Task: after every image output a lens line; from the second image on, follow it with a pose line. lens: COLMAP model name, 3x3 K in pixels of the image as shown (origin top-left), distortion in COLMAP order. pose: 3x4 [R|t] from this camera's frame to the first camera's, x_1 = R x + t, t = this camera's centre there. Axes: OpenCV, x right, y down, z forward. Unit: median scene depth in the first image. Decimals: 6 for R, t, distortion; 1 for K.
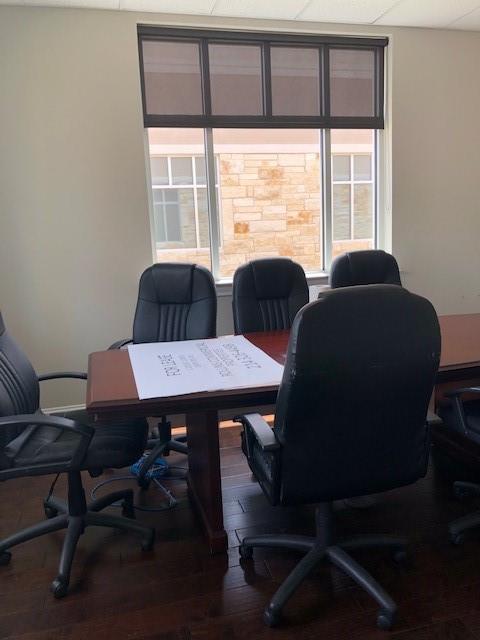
lens RADIAL K [[533.8, 0, 240.0], [0, 533.8, 320.0], [0, 0, 1]] dist [0.002314, -0.000197]
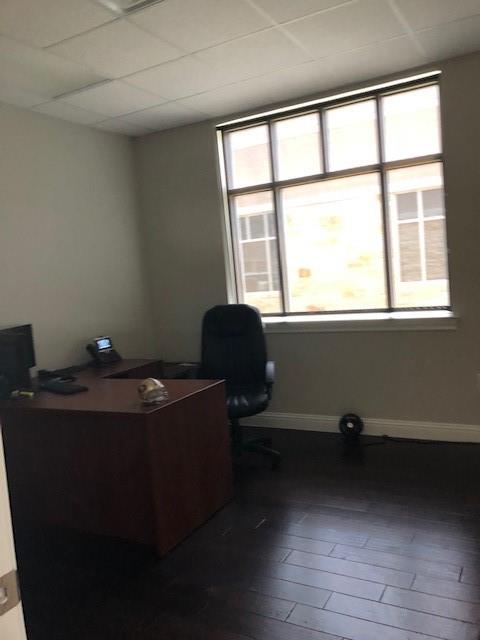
lens RADIAL K [[533.8, 0, 240.0], [0, 533.8, 320.0], [0, 0, 1]] dist [0.002314, -0.000197]
pose [[0.718187, 0.034754, -0.694982, 0.669522], [-0.067146, 0.997552, -0.019504, -0.047270], [0.692603, 0.060673, 0.718763, 0.134194]]
